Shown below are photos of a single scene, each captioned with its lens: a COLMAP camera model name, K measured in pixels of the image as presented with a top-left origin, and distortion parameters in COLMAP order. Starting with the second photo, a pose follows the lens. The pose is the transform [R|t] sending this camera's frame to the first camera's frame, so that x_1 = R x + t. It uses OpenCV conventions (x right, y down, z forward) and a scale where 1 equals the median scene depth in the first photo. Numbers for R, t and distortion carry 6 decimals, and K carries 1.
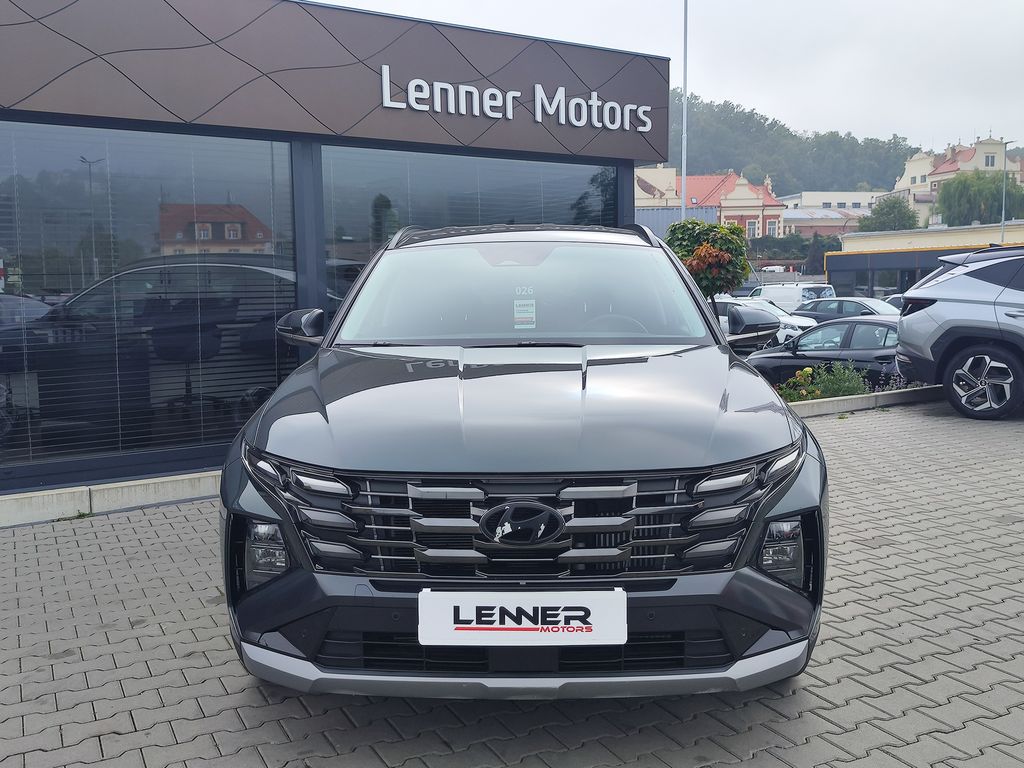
lens RADIAL K [[1010.6, 0, 512.0], [0, 1010.6, 384.0], [0, 0, 1]] dist [0.025686, -0.021797]
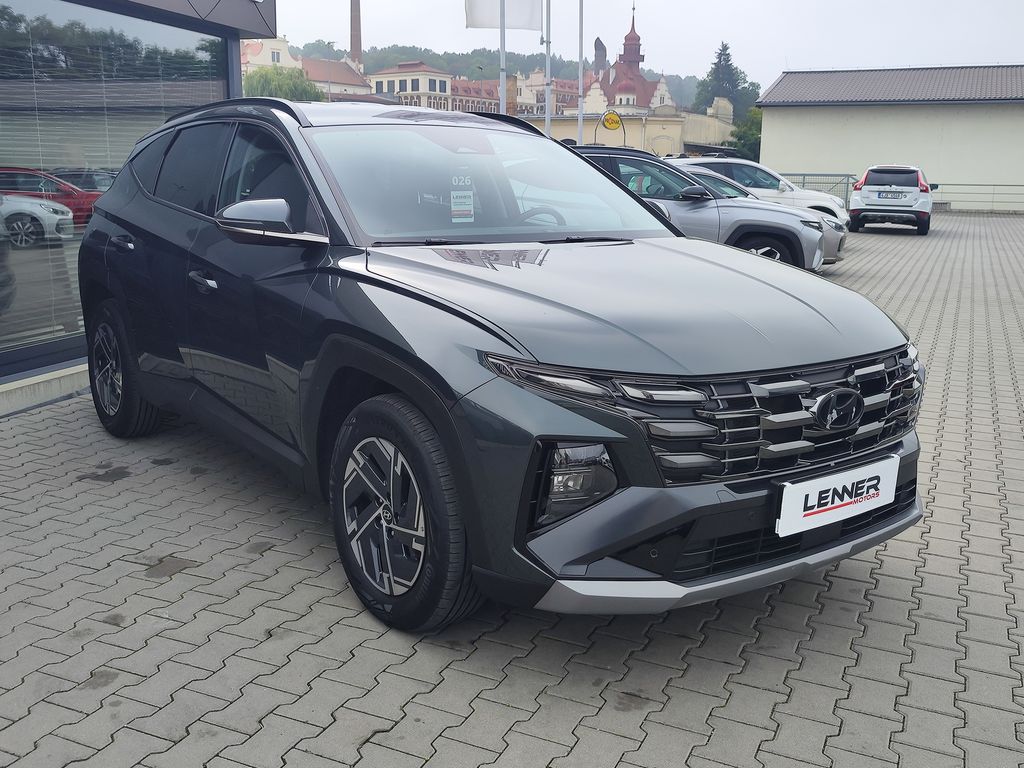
lens RADIAL K [[1010.6, 0, 512.0], [0, 1010.6, 384.0], [0, 0, 1]] dist [0.025686, -0.021797]
pose [[0.781300, -0.100599, 0.615995, -0.894102], [0.034075, 0.992329, 0.118839, -0.026040], [-0.623224, -0.071859, 0.778735, 0.375771]]
